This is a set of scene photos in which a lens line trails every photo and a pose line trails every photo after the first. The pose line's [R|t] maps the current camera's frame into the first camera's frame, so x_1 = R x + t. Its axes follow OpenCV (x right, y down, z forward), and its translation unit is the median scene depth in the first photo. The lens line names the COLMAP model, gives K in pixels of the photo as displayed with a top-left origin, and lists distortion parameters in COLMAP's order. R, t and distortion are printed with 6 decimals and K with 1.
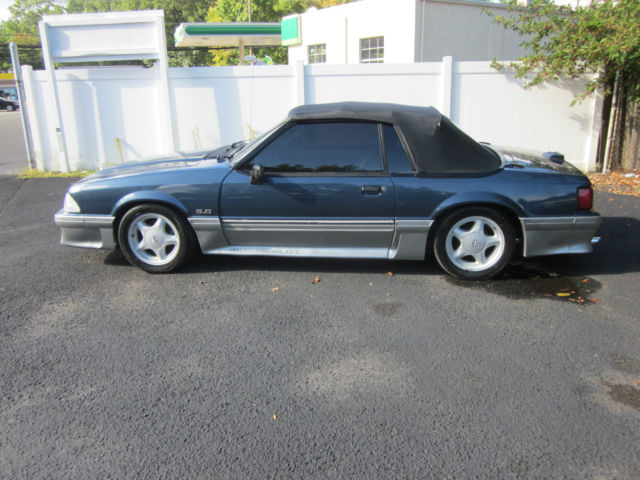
lens RADIAL K [[539.8, 0, 323.0], [0, 539.8, 255.4], [0, 0, 1]] dist [-0.028013, 0.007148]
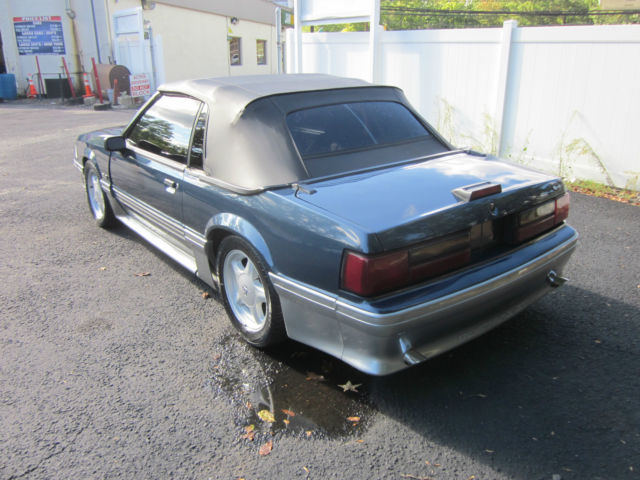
lens RADIAL K [[539.8, 0, 323.0], [0, 539.8, 255.4], [0, 0, 1]] dist [-0.028013, 0.007148]
pose [[0.680140, 0.279012, -0.677911, 0.397903], [-0.235511, 0.958882, 0.158368, -0.099210], [0.694222, 0.051943, 0.717884, 0.276440]]
